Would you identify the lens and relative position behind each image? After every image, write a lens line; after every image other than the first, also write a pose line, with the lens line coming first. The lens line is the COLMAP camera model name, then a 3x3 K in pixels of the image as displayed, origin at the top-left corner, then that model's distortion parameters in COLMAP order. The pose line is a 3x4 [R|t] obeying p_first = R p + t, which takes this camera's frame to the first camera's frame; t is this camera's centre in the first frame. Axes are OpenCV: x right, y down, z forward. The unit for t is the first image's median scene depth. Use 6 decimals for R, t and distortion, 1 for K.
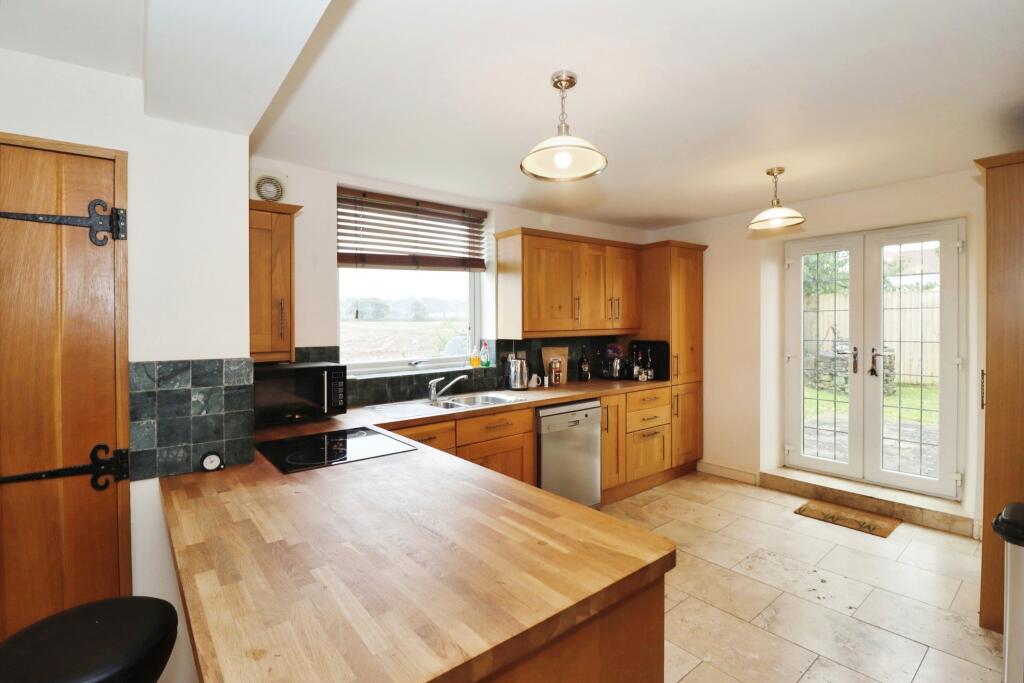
lens RADIAL K [[486.8, 0, 527.4], [0, 486.8, 312.2], [0, 0, 1]] dist [0.000519, -0.011539]
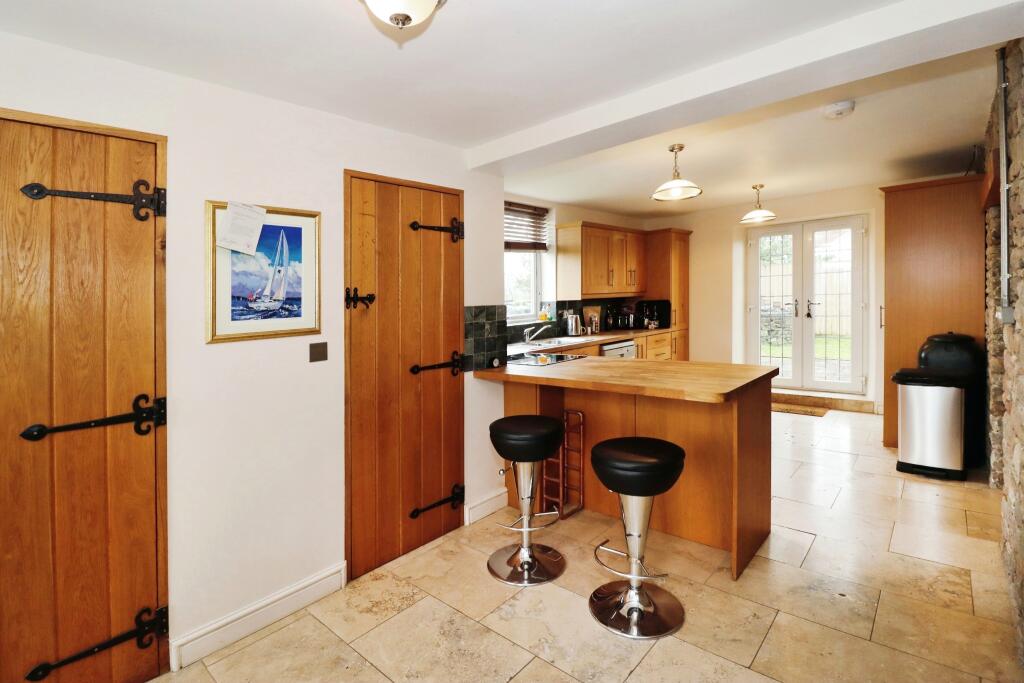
lens RADIAL K [[498.7, 0, 486.8], [0, 498.7, 302.2], [0, 0, 1]] dist [0.002306, 0.000346]
pose [[0.992543, -0.025249, 0.119249, -0.437705], [0.022446, 0.999441, 0.024793, 0.019815], [-0.119809, -0.021932, 0.992555, -0.395950]]
